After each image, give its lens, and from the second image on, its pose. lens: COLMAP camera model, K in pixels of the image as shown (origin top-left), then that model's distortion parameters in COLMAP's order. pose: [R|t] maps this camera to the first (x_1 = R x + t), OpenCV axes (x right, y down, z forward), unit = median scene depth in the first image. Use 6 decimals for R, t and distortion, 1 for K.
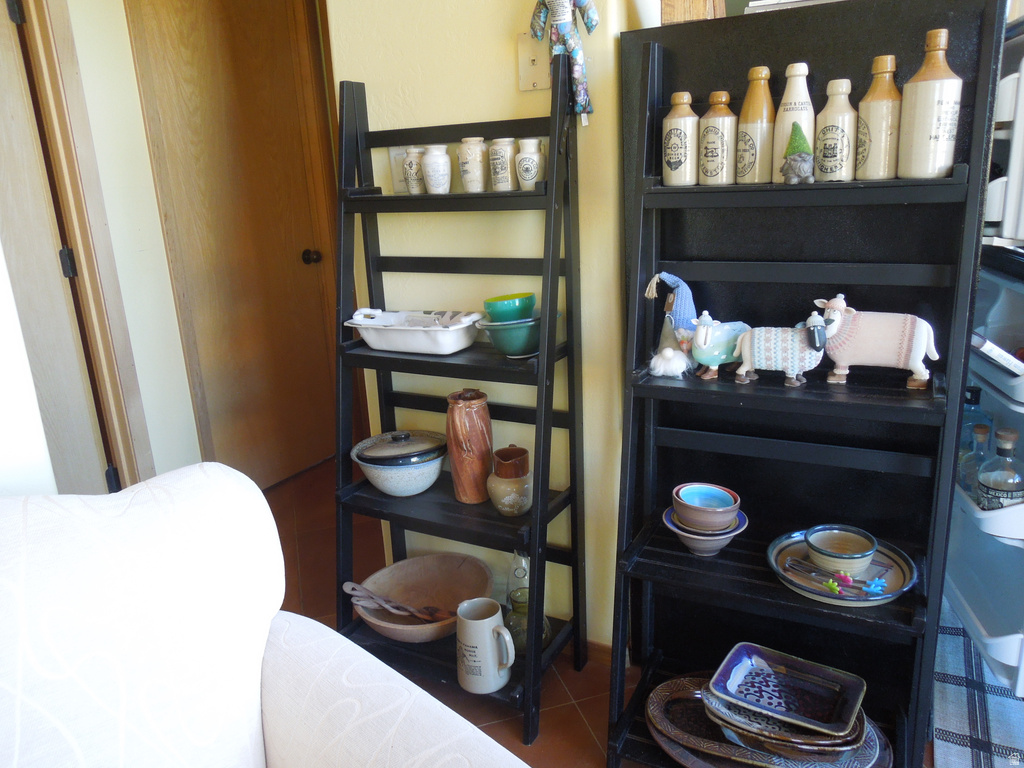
lens RADIAL K [[765.6, 0, 510.0], [0, 765.6, 391.1], [0, 0, 1]] dist [-0.013475, 0.008695]
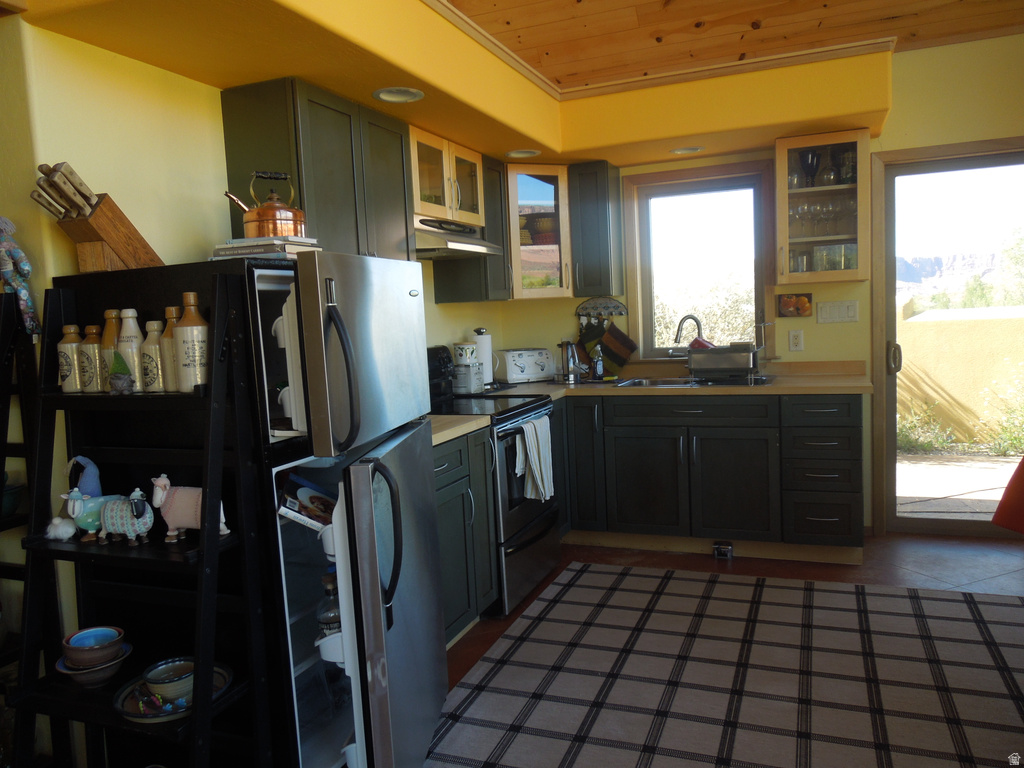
lens RADIAL K [[765.6, 0, 517.9], [0, 765.6, 384.6], [0, 0, 1]] dist [-0.013475, 0.008695]
pose [[0.994111, -0.009400, 0.107961, 0.871455], [0.030341, 0.980531, -0.194004, -0.003133], [-0.104035, 0.196137, 0.975042, -0.376206]]
